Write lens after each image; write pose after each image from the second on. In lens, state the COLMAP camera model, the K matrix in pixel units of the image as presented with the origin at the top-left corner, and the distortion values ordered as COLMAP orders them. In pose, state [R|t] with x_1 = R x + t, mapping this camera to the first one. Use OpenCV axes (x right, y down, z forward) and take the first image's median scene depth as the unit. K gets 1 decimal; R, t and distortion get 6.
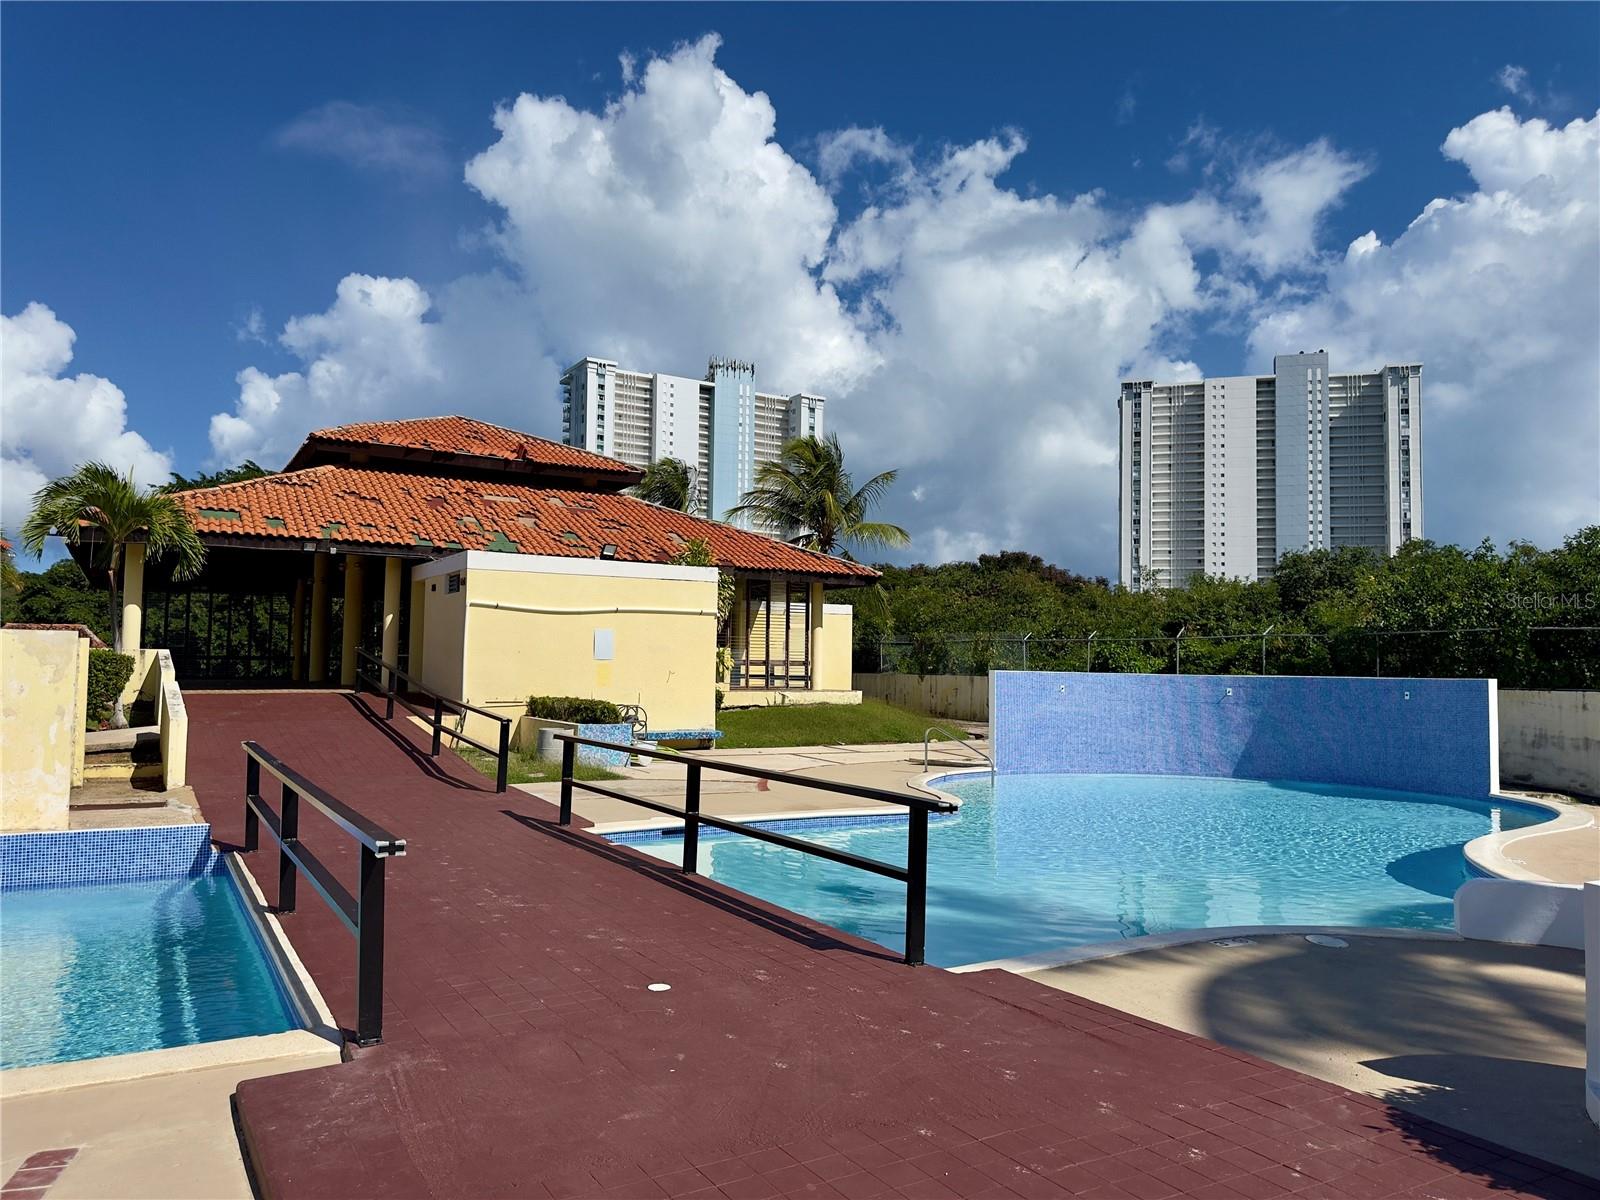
lens RADIAL K [[1130.8, 0, 800.0], [0, 1130.8, 600.0], [0, 0, 1]] dist [0.023545, 0.003152]
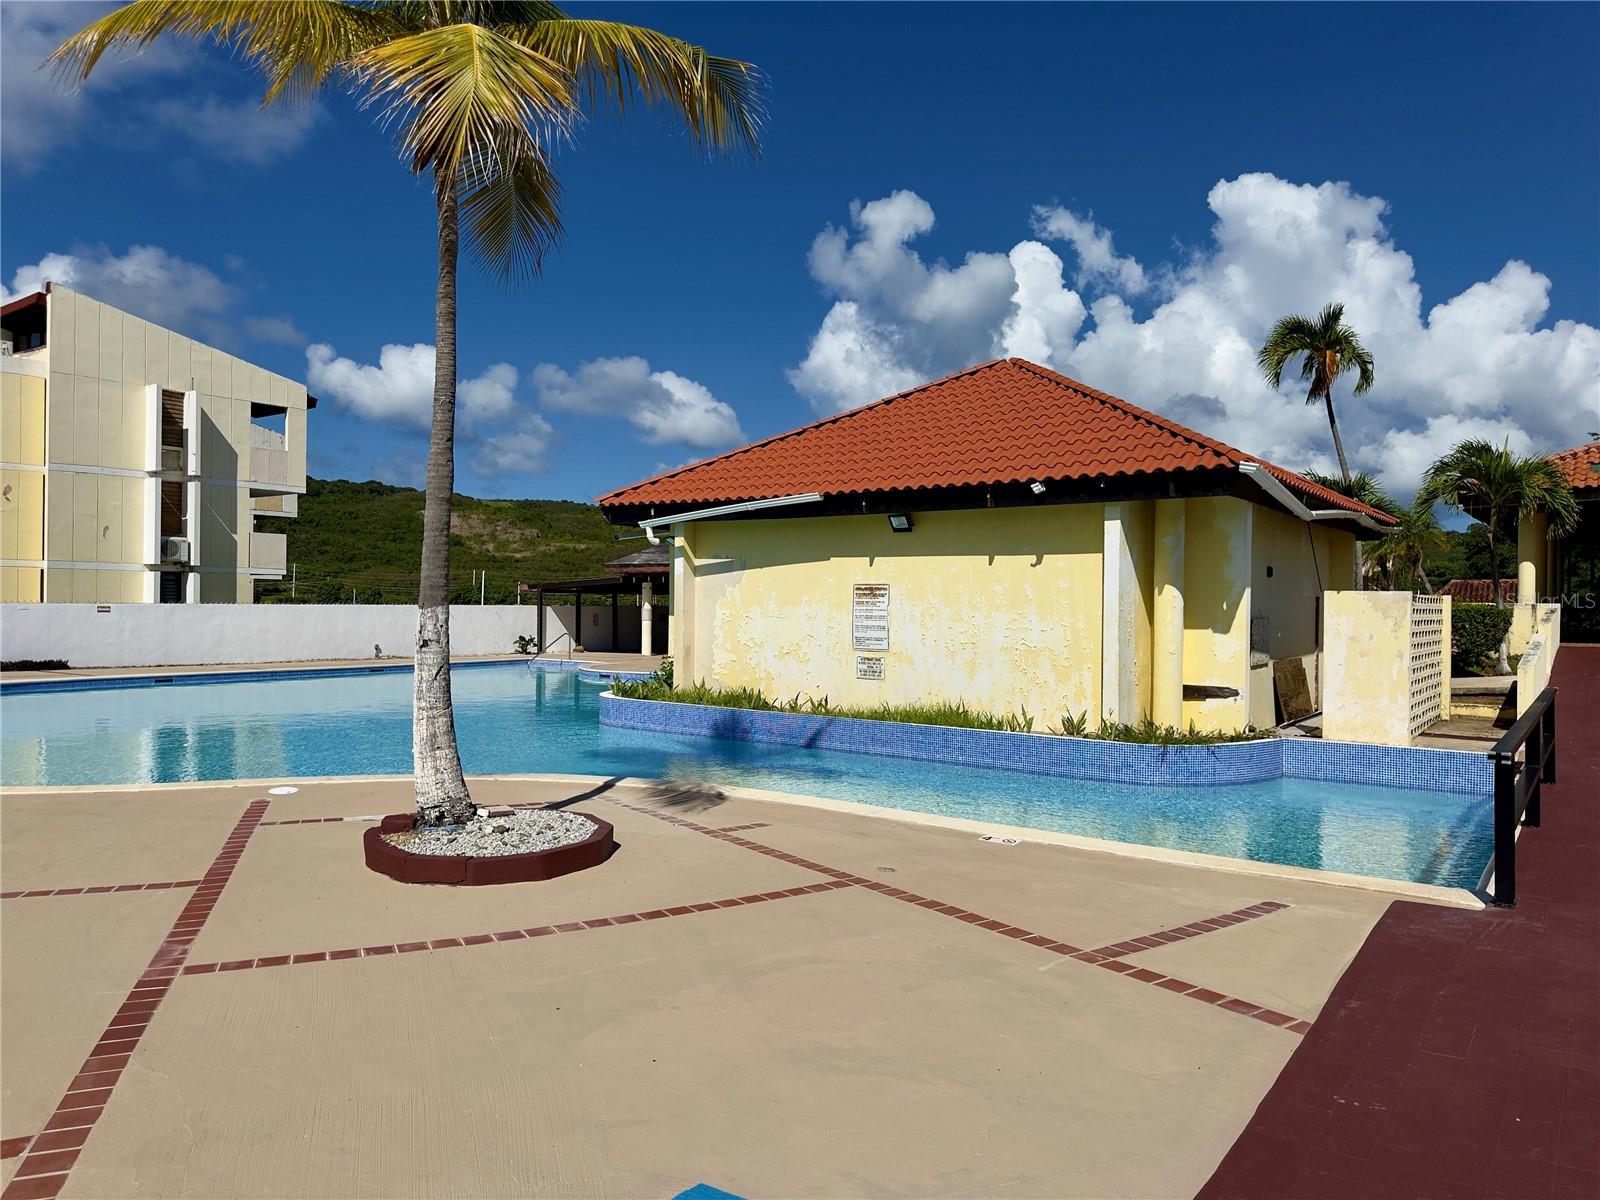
lens RADIAL K [[1203.9, 0, 800.0], [0, 1203.9, 600.0], [0, 0, 1]] dist [-0.002990, -0.000306]
pose [[0.409386, -0.015612, -0.912228, 0.187866], [0.052435, 0.998604, 0.006441, -0.004160], [0.910853, -0.050469, 0.409633, -0.094438]]
